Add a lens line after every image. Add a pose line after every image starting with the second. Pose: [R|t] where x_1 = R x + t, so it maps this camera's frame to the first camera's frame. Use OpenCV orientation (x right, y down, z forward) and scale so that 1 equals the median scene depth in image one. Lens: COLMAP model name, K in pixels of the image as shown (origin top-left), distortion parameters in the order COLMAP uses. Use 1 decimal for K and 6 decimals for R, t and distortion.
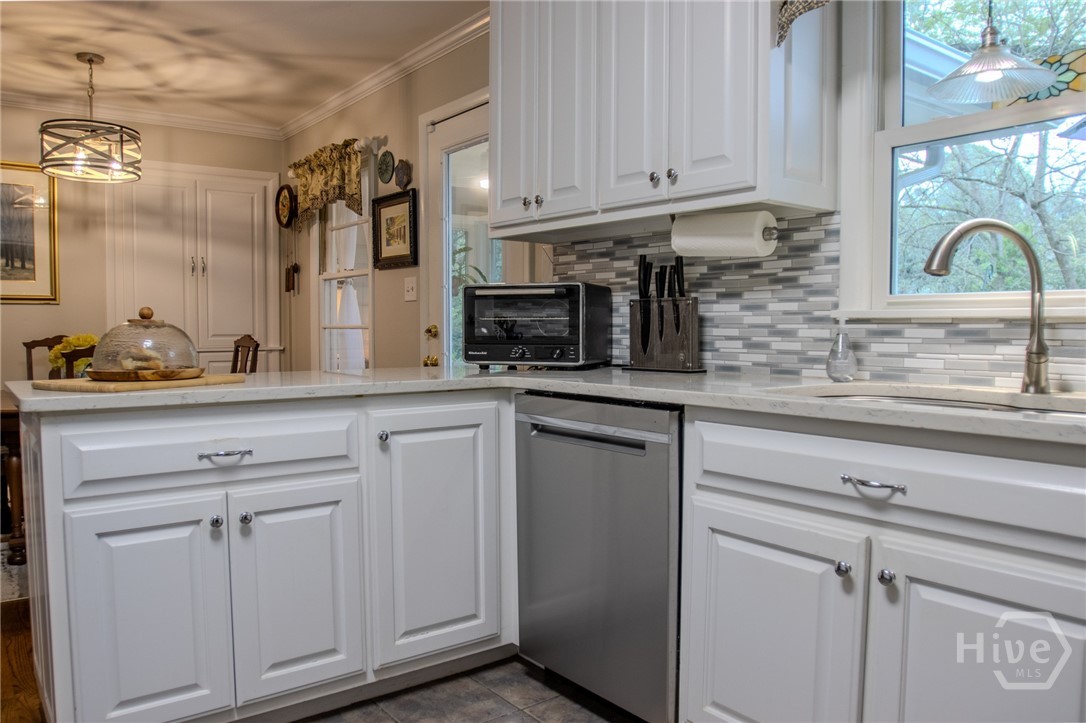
lens RADIAL K [[814.6, 0, 538.9], [0, 814.6, 362.9], [0, 0, 1]] dist [-0.066438, 0.030496]
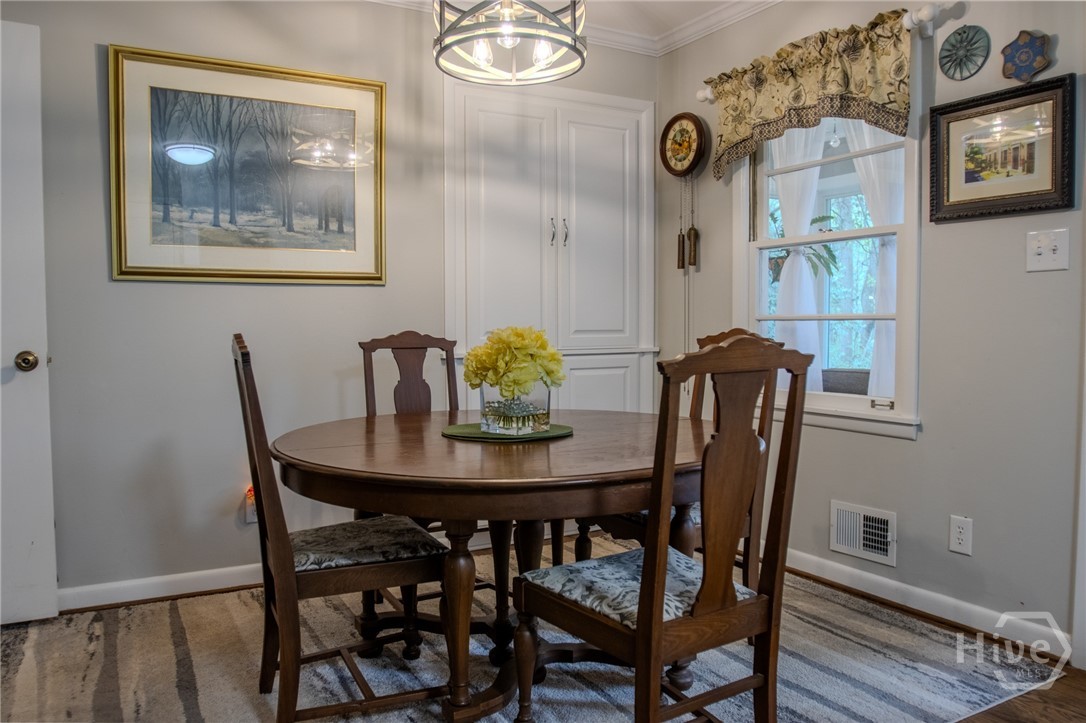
lens RADIAL K [[814.6, 0, 546.9], [0, 814.6, 363.9], [0, 0, 1]] dist [-0.066438, 0.030496]
pose [[0.991415, 0.003533, -0.130703, -0.418459], [-0.003165, 0.999990, 0.003017, -0.010360], [0.130712, -0.002577, 0.991417, 0.370833]]
